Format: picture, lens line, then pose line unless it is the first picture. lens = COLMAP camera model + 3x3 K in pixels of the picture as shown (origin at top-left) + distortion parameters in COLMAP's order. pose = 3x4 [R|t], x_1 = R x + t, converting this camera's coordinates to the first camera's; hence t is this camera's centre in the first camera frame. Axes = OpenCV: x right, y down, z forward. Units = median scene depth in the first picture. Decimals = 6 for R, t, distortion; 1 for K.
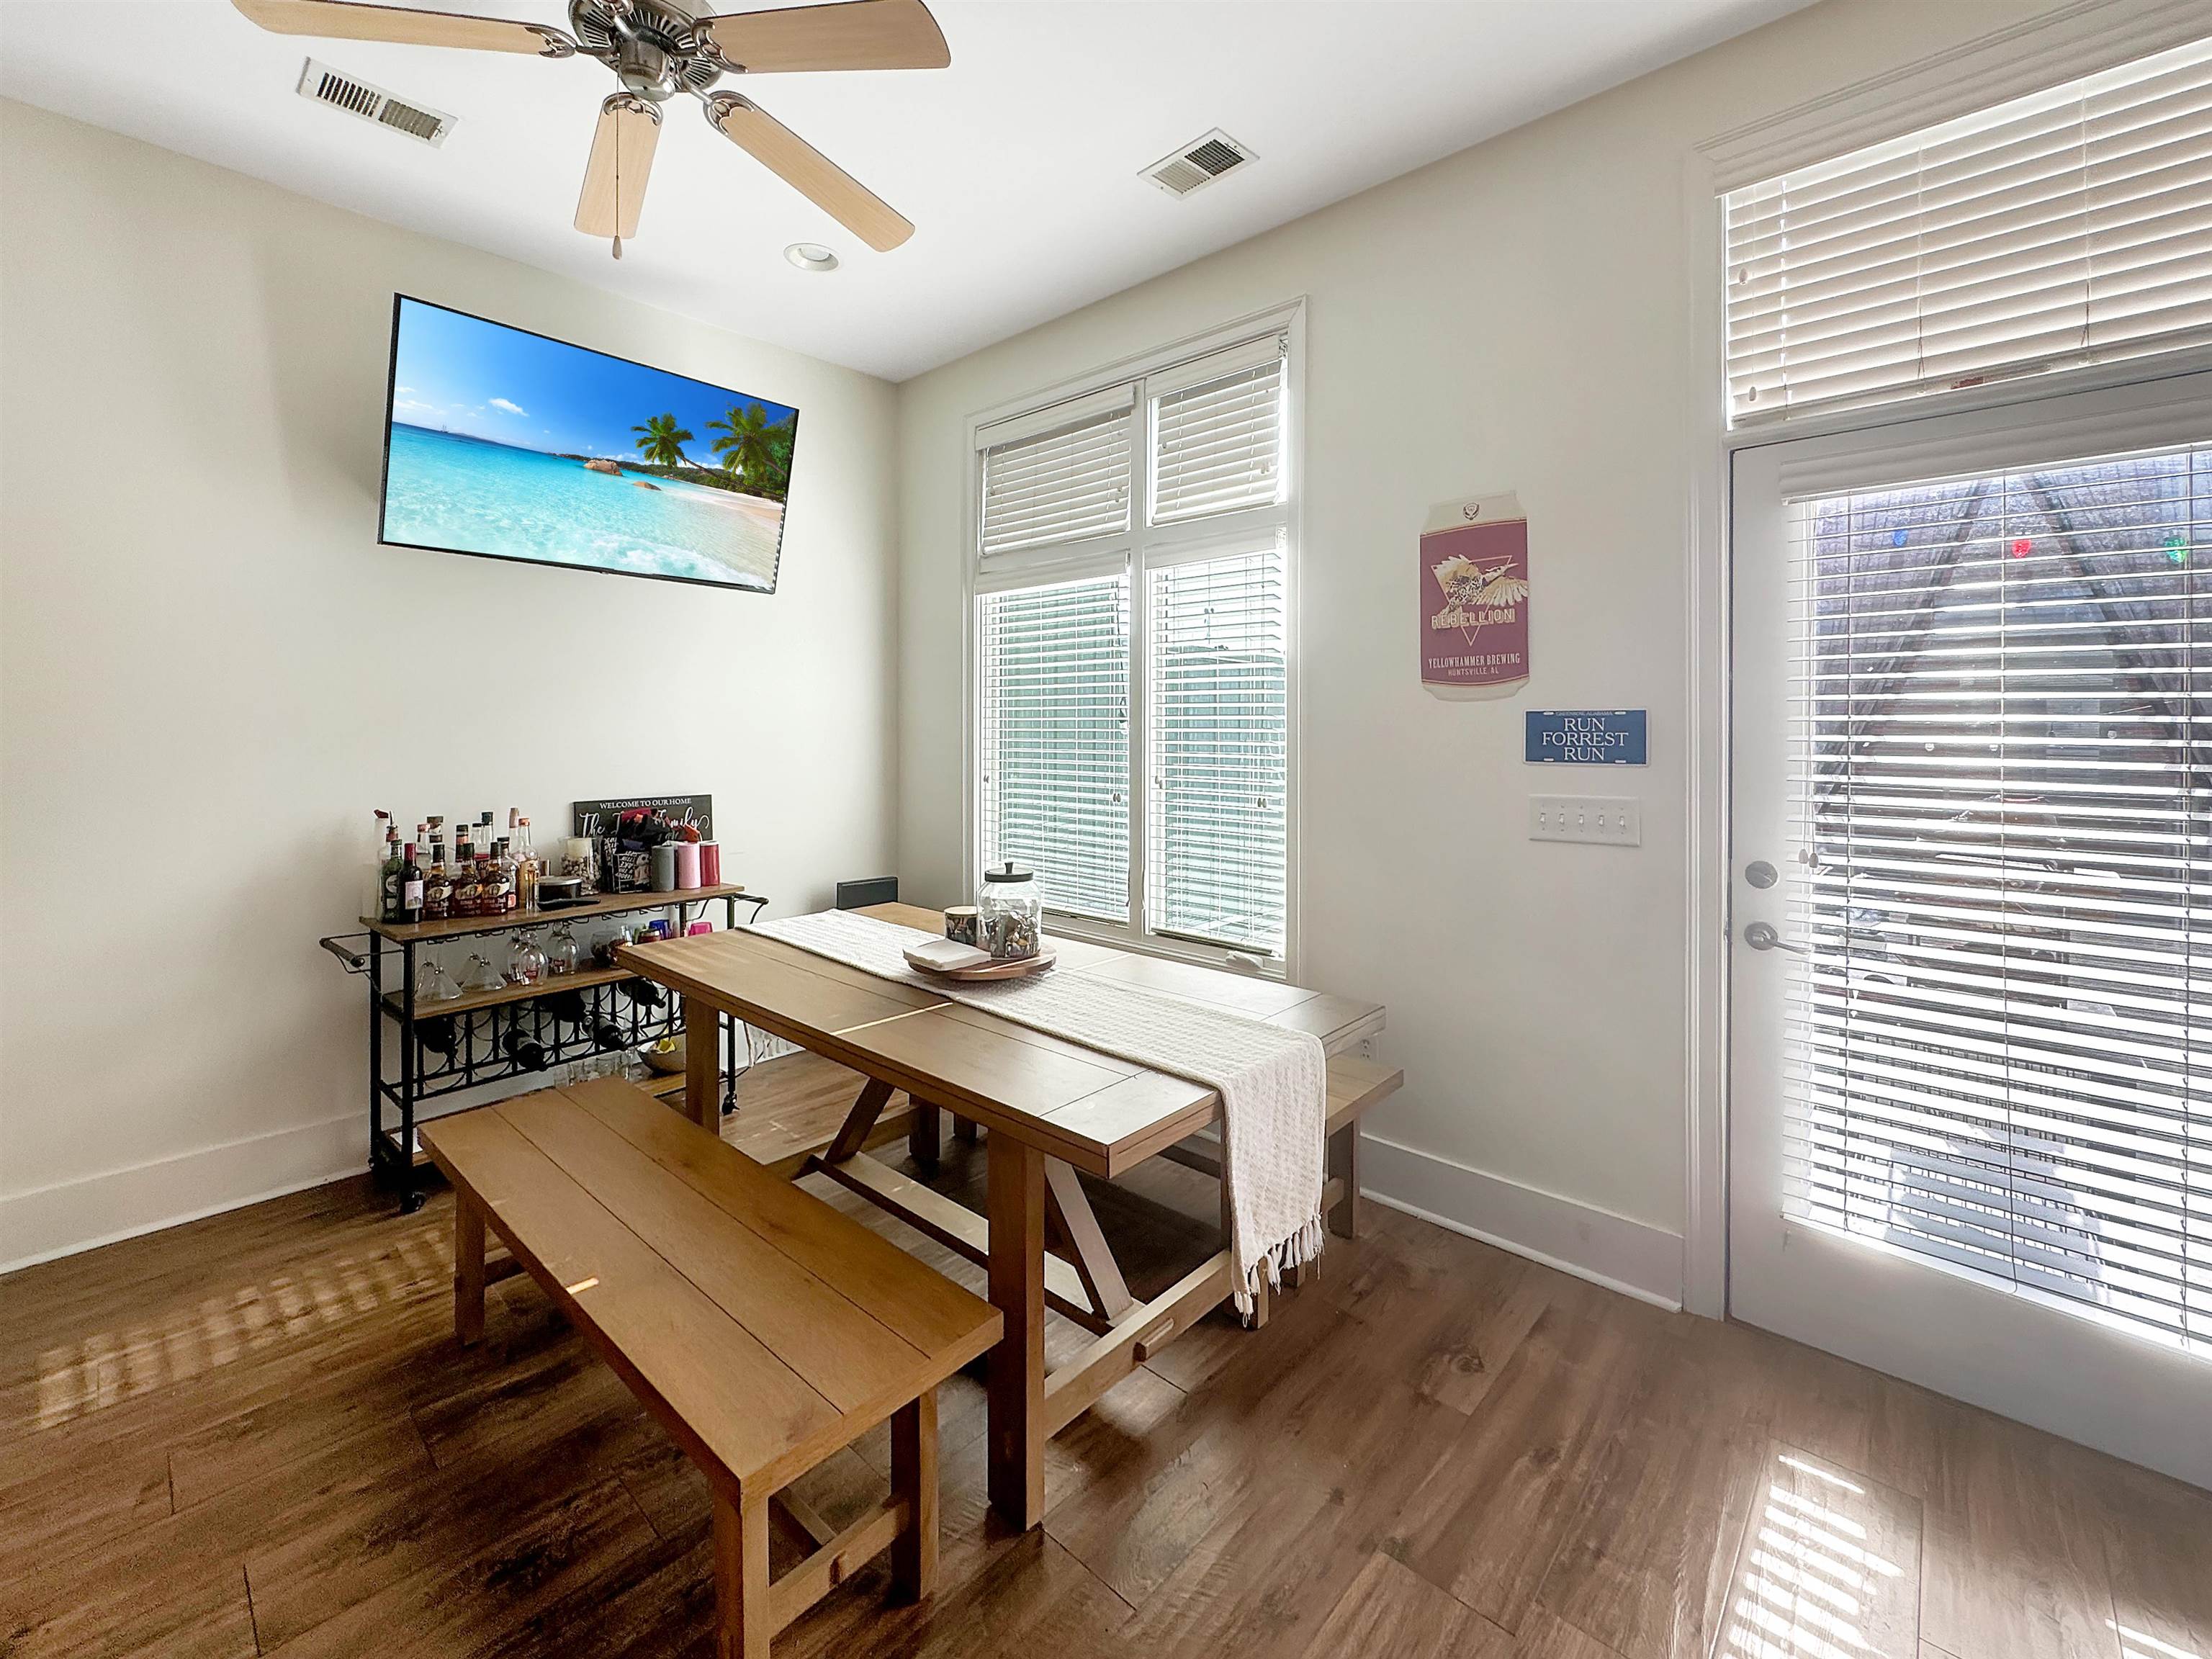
lens RADIAL K [[899.0, 0, 1132.6], [0, 899.0, 720.9], [0, 0, 1]] dist [-0.000355, 0.000747]
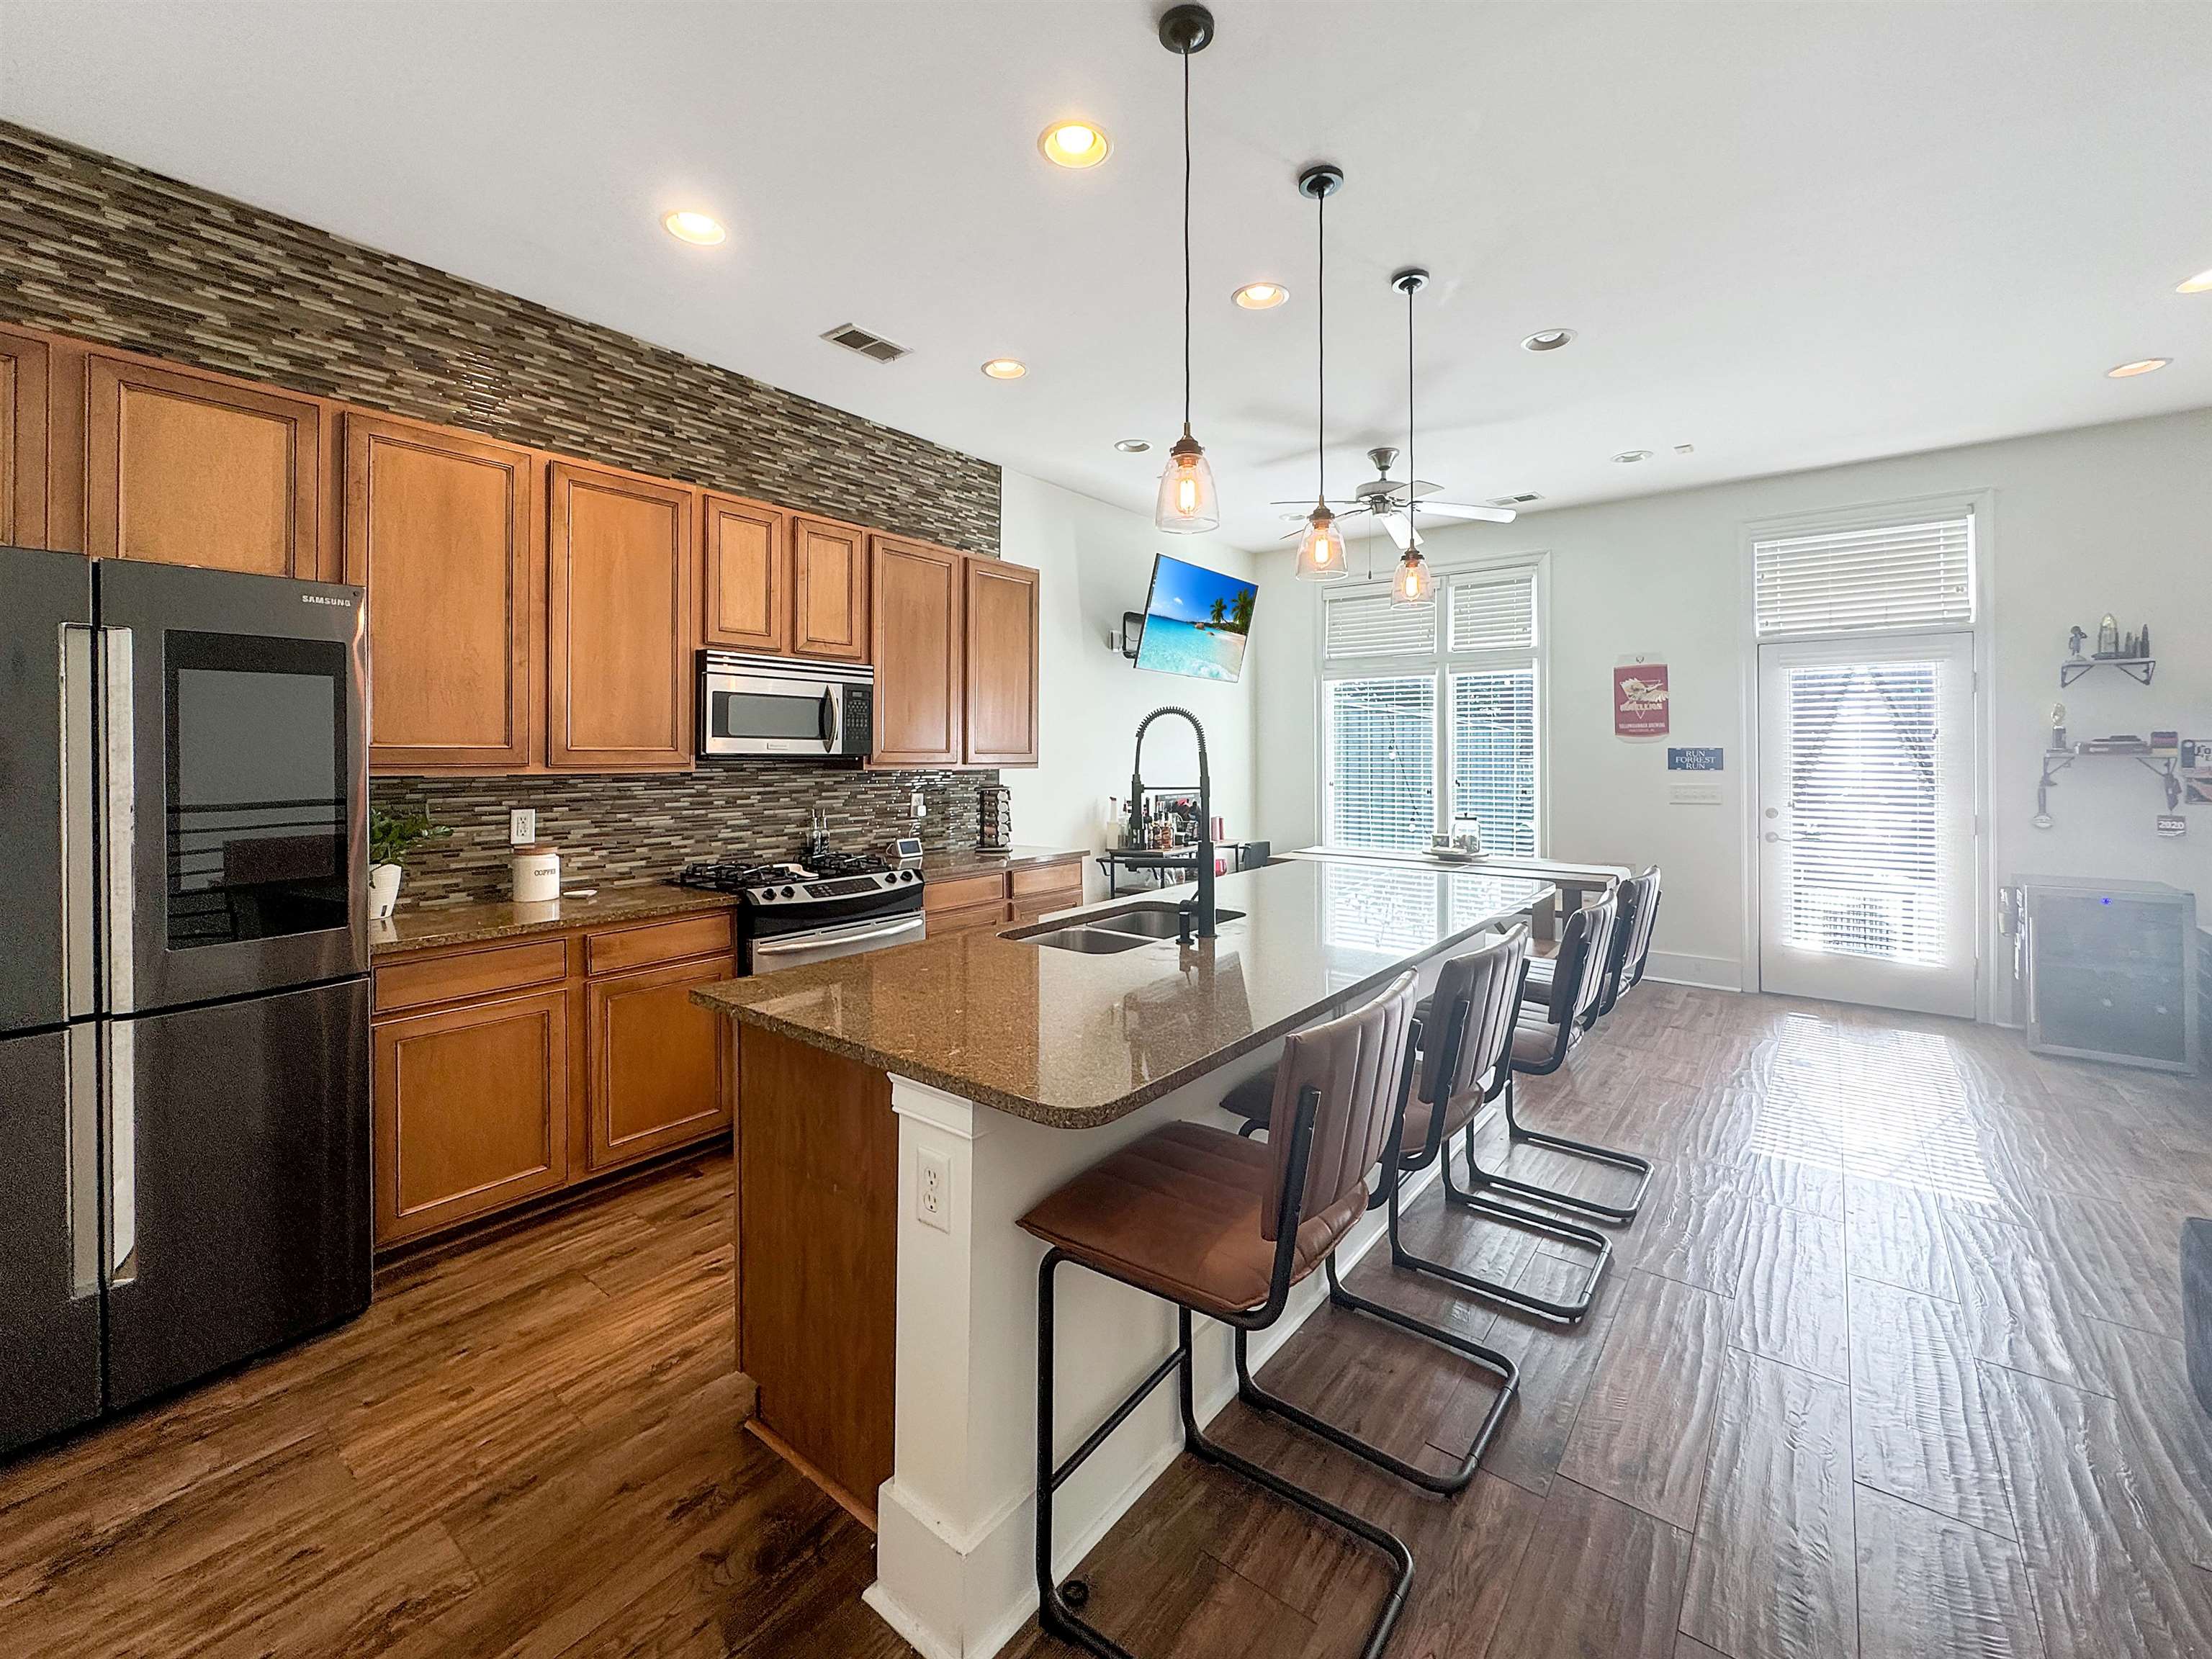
lens RADIAL K [[899.0, 0, 1127.2], [0, 899.0, 746.0], [0, 0, 1]] dist [-0.000355, 0.000747]
pose [[0.998296, -0.000345, 0.058356, -1.036590], [0.000922, 0.999951, -0.009867, 0.004916], [-0.058350, 0.009904, 0.998247, -1.171767]]
